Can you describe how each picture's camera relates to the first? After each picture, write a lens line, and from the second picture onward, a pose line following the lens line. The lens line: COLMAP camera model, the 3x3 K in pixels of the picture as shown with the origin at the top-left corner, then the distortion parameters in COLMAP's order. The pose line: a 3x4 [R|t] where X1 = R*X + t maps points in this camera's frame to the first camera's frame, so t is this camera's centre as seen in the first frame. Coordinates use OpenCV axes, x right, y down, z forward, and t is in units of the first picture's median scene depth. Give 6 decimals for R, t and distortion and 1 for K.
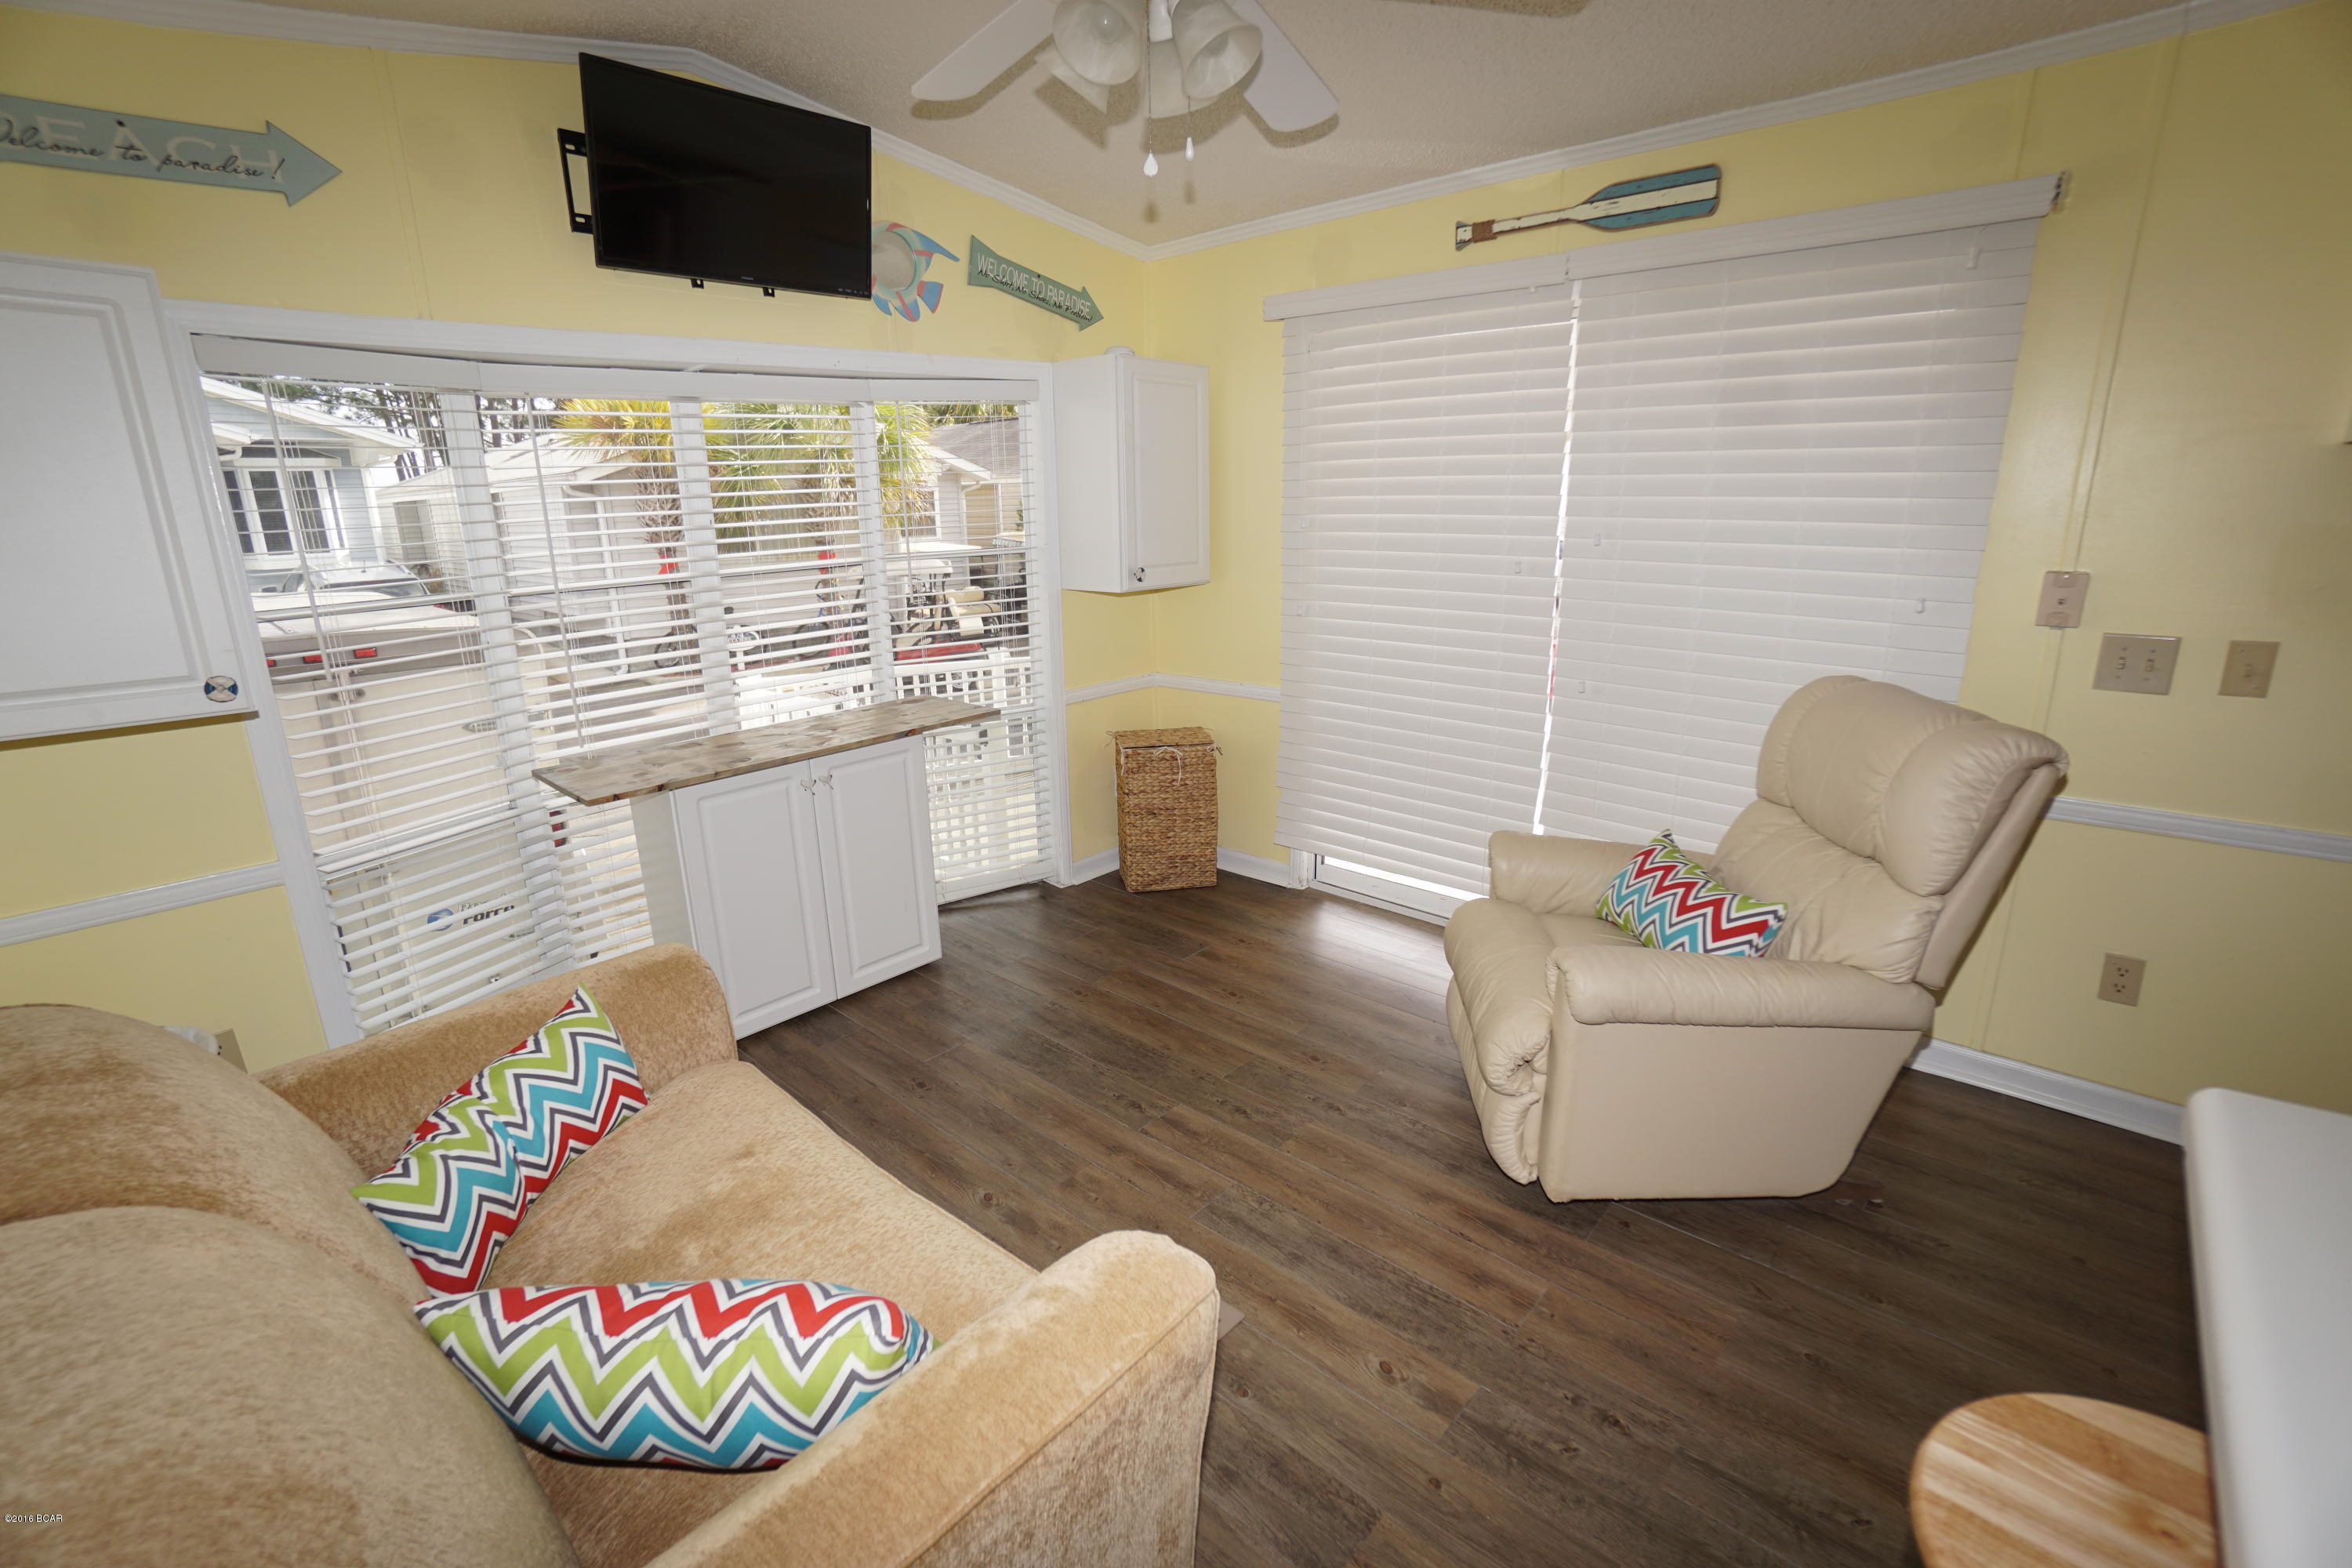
lens RADIAL K [[1037.4, 0, 1173.5], [0, 1037.4, 784.3], [0, 0, 1]] dist [-0.059382, 0.019390]
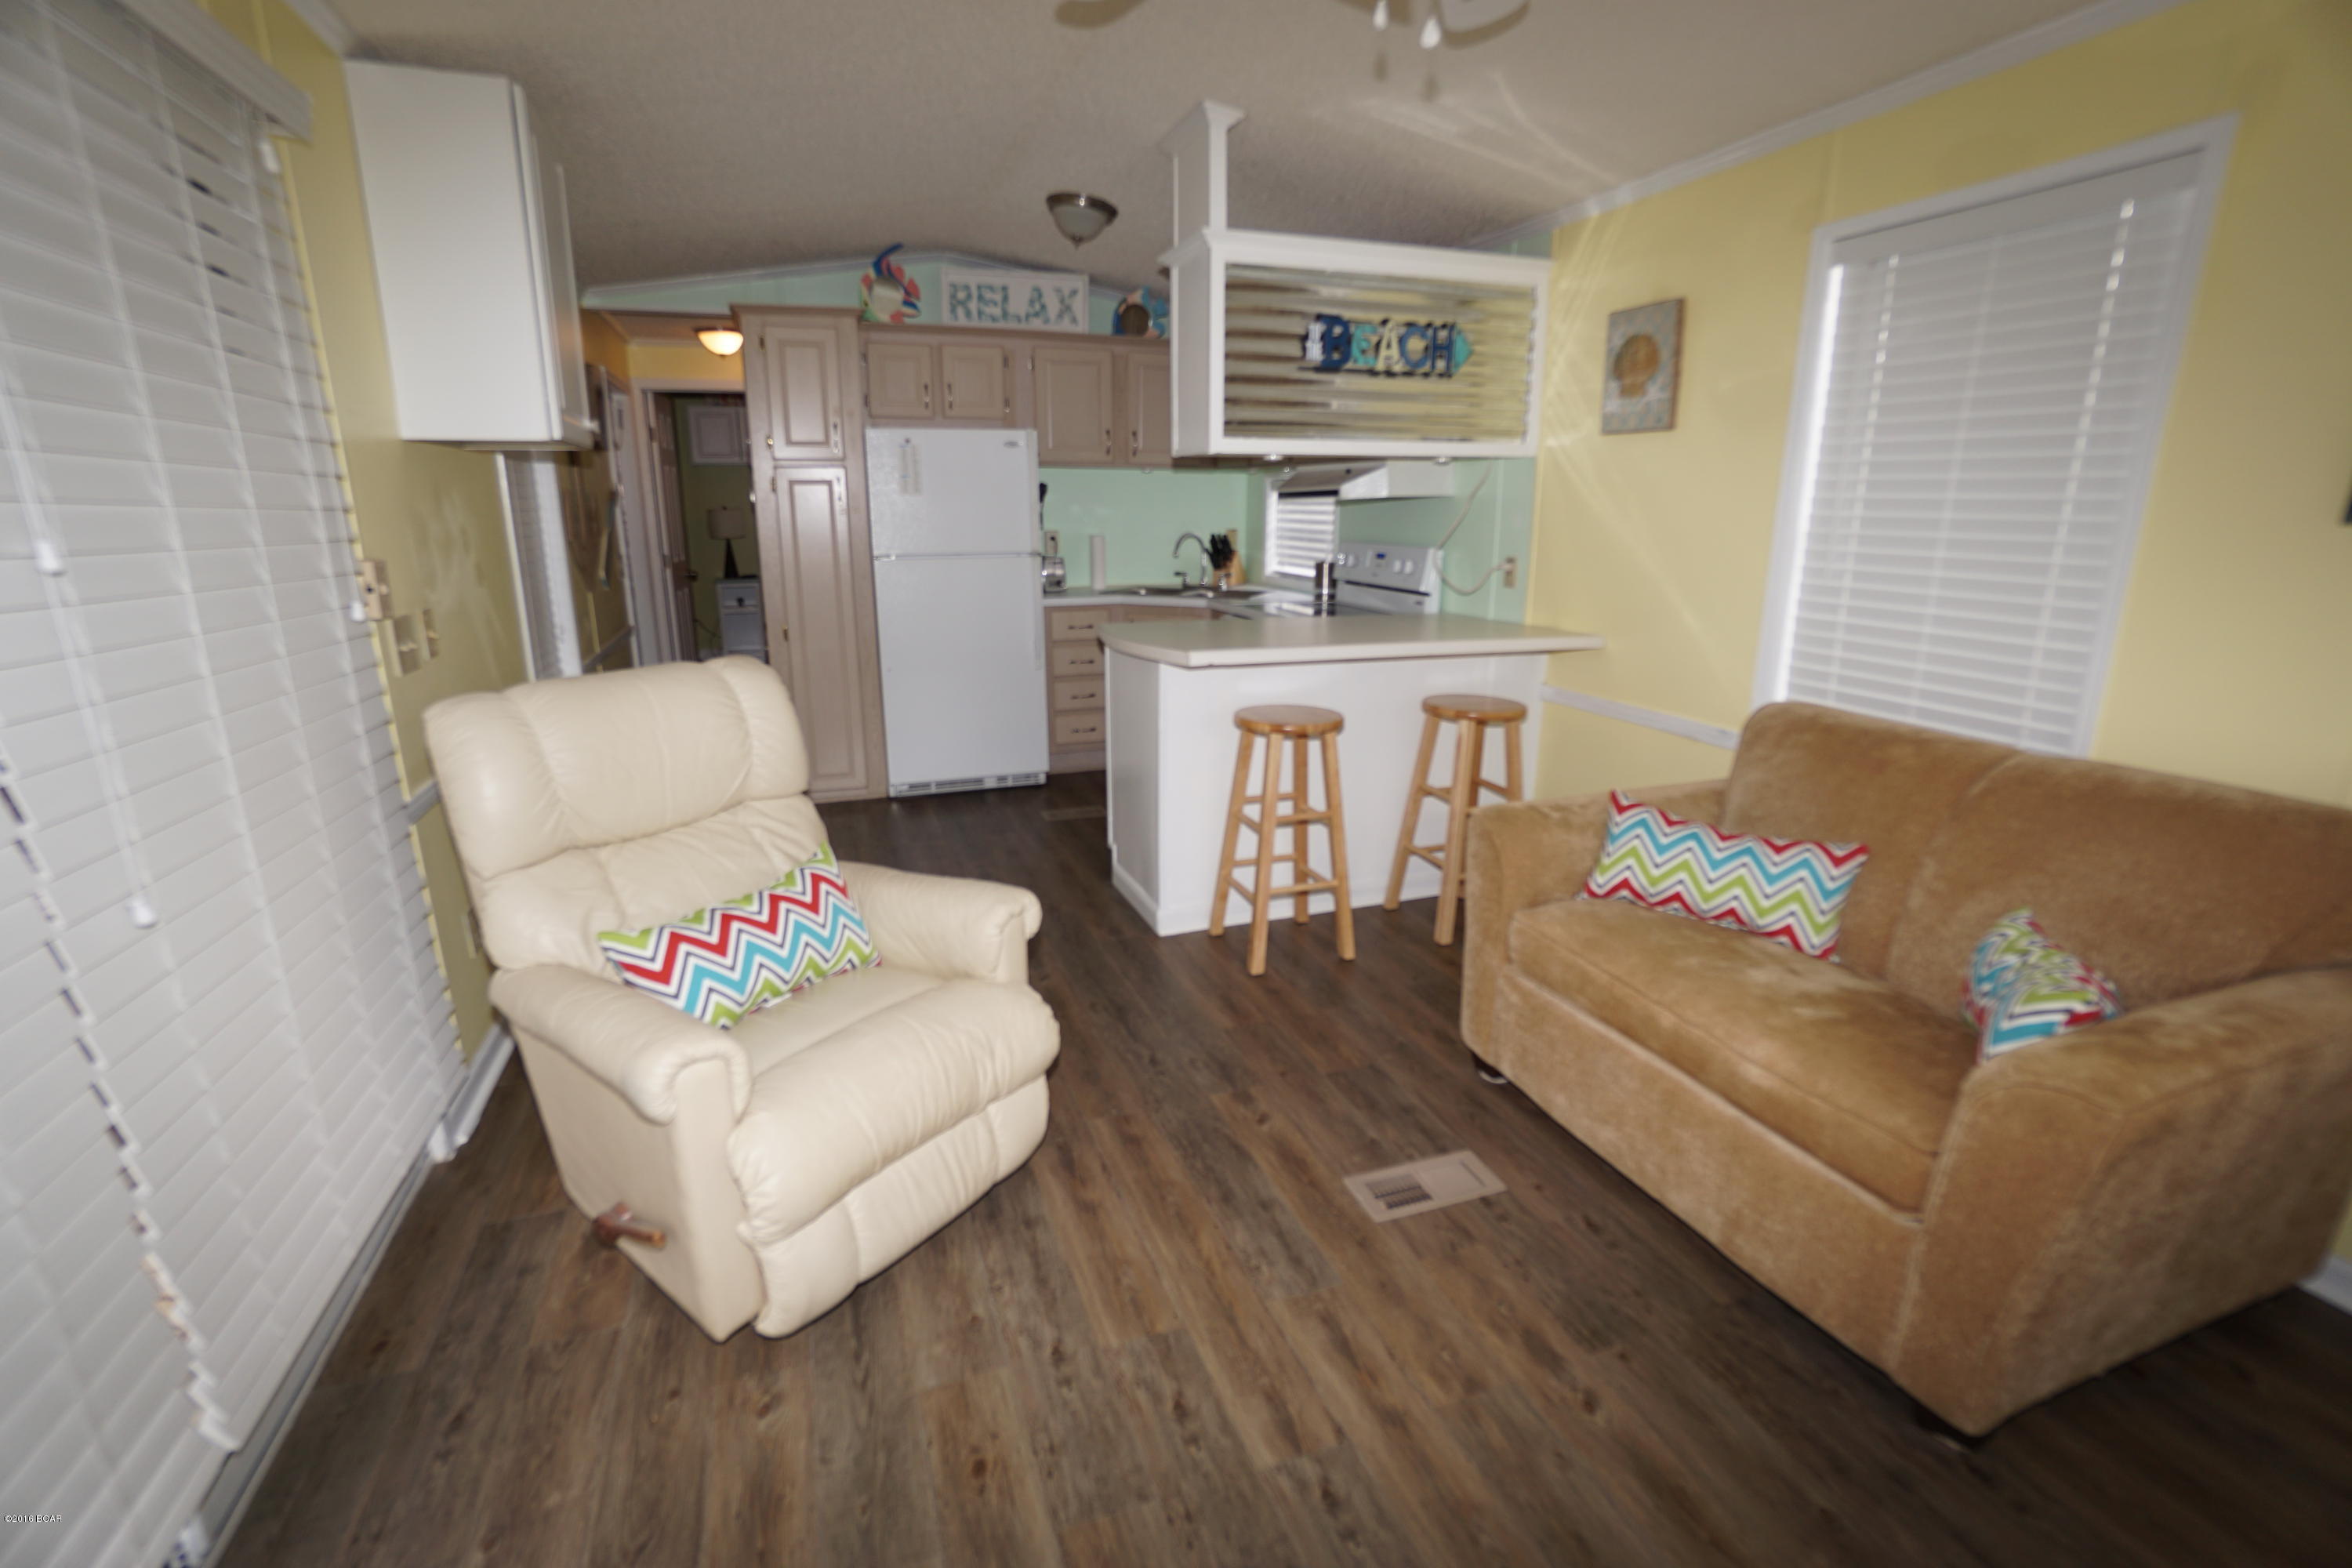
lens RADIAL K [[1037.4, 0, 1161.2], [0, 1037.4, 776.3], [0, 0, 1]] dist [-0.059382, 0.019390]
pose [[-0.881820, -0.098295, 0.461229, -0.159191], [0.145734, 0.873363, 0.464756, -0.291006], [-0.448503, 0.477048, -0.755824, 1.171943]]
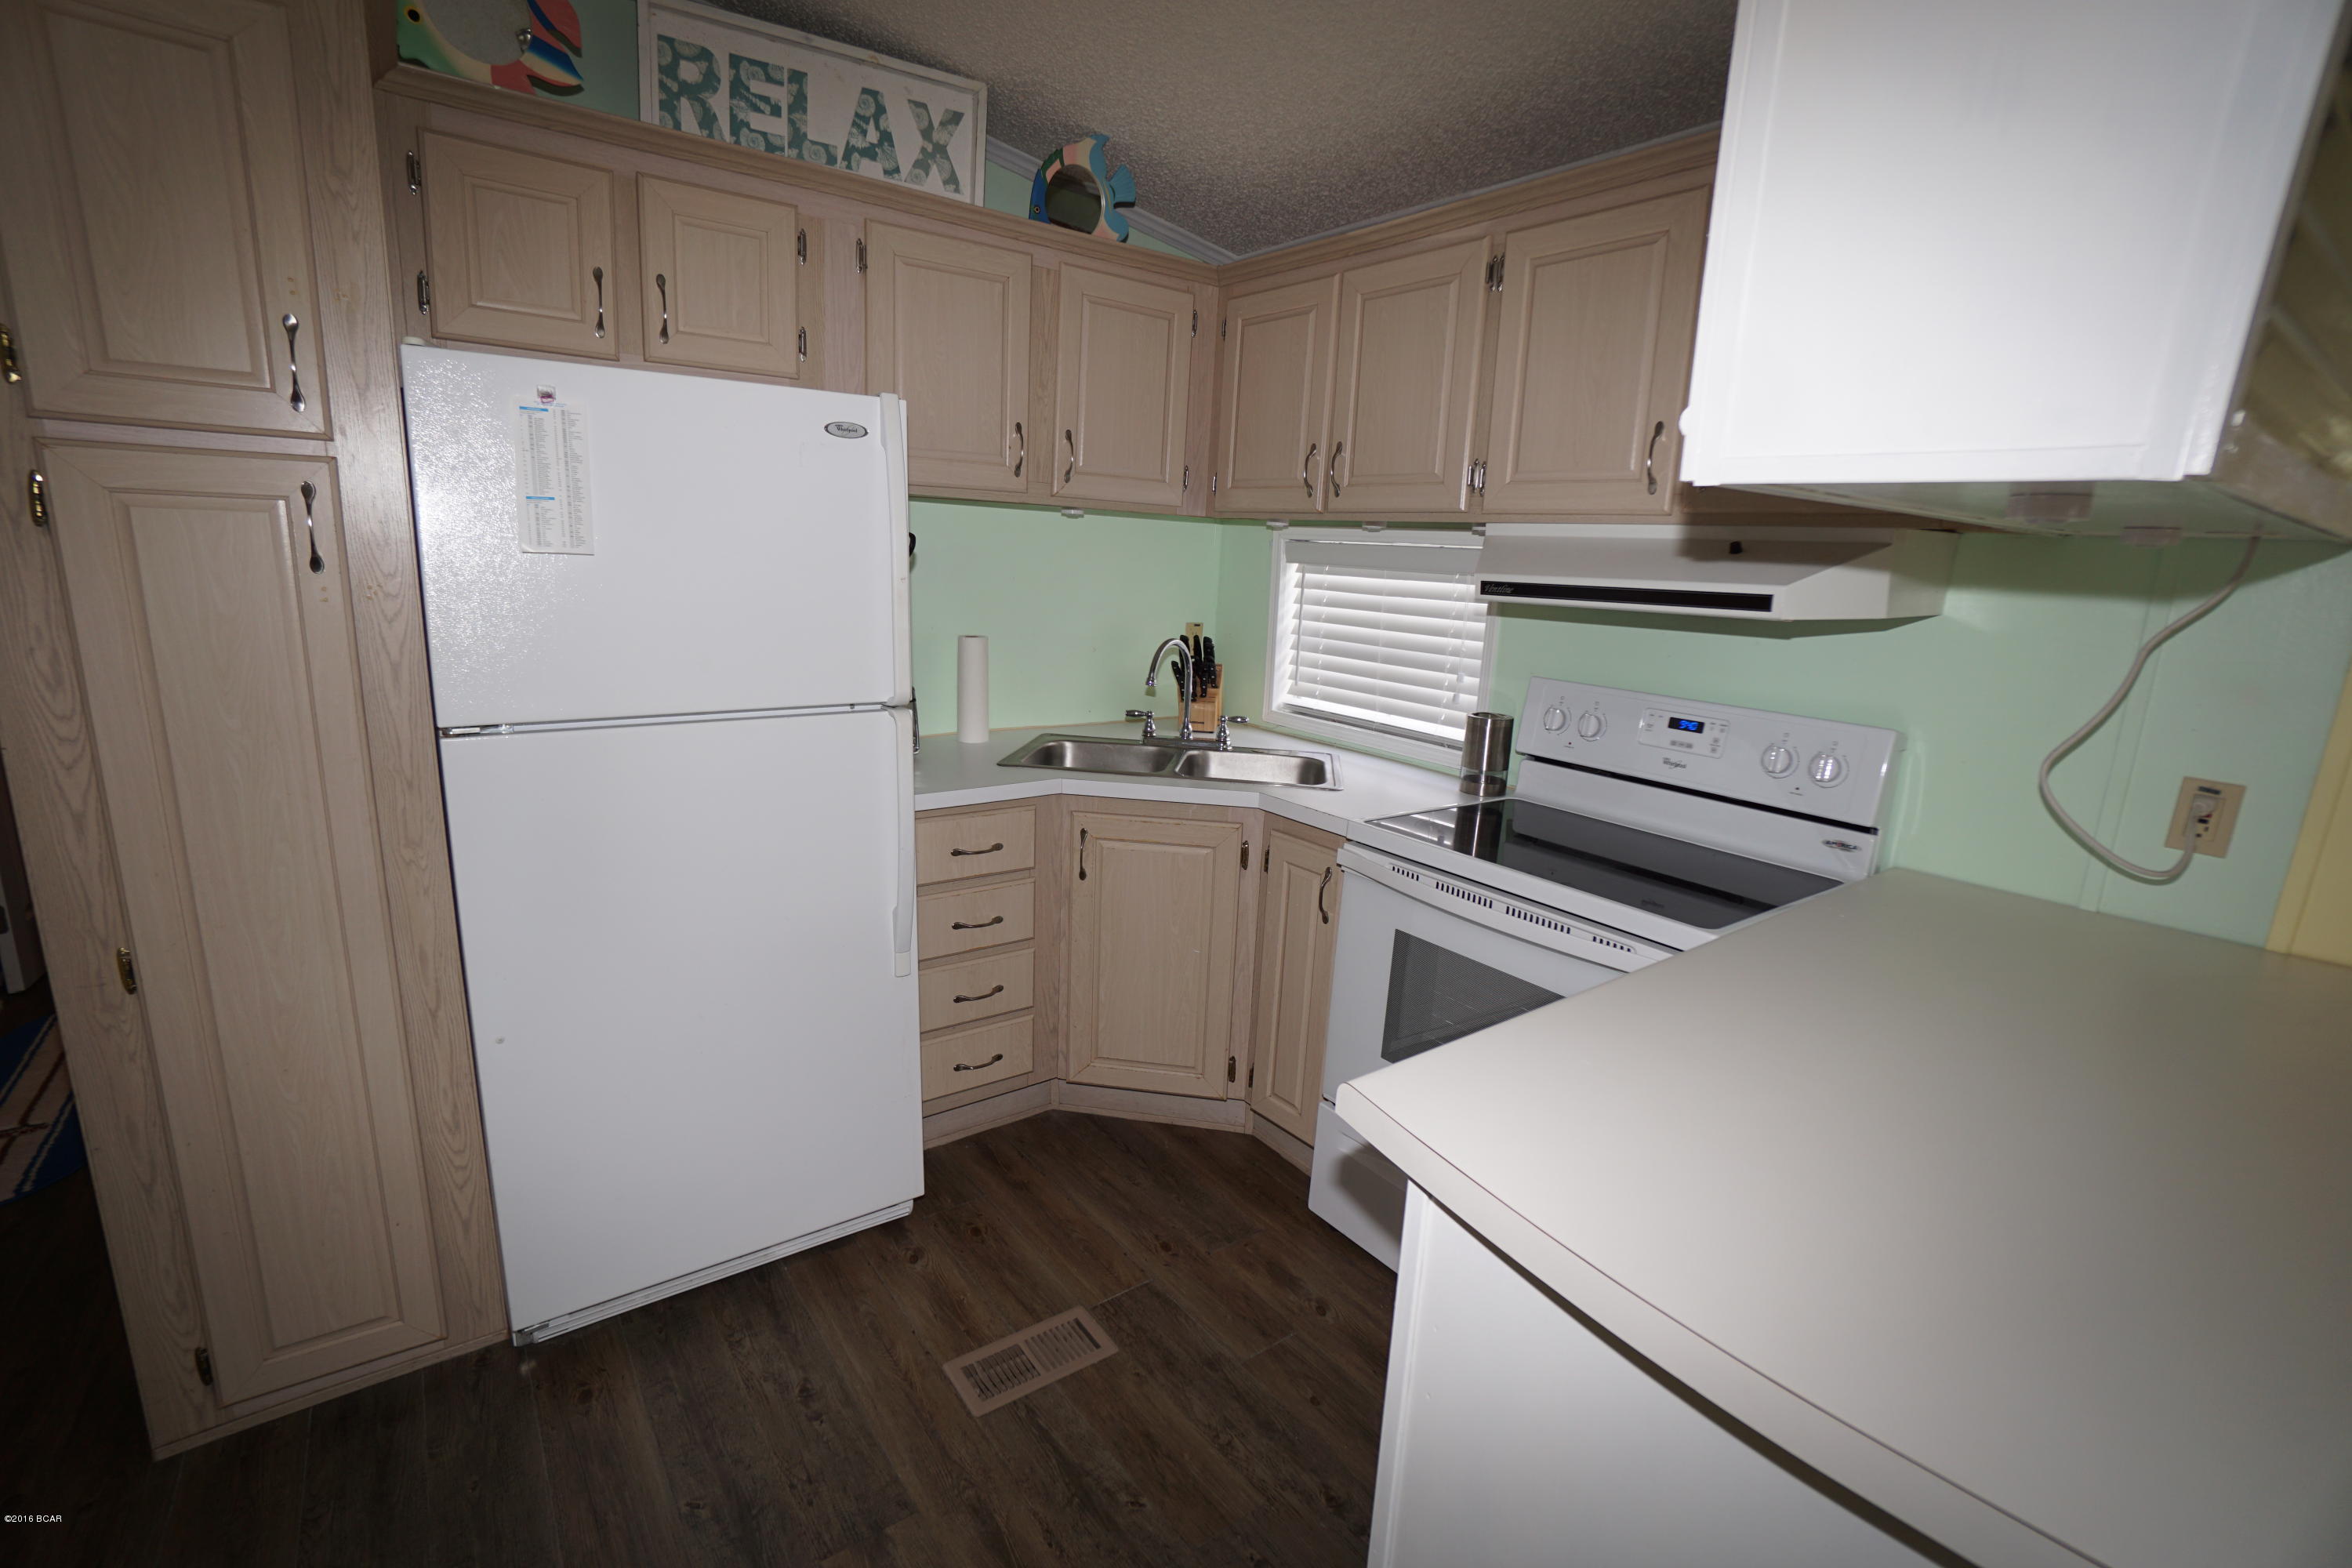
lens RADIAL K [[1037.4, 0, 1158.7], [0, 1037.4, 780.9], [0, 0, 1]] dist [-0.059382, 0.019390]
pose [[-0.980393, -0.060599, 0.187504, 0.557663], [0.032864, 0.887931, 0.458802, -0.111846], [-0.194294, 0.455968, -0.868529, 0.374124]]
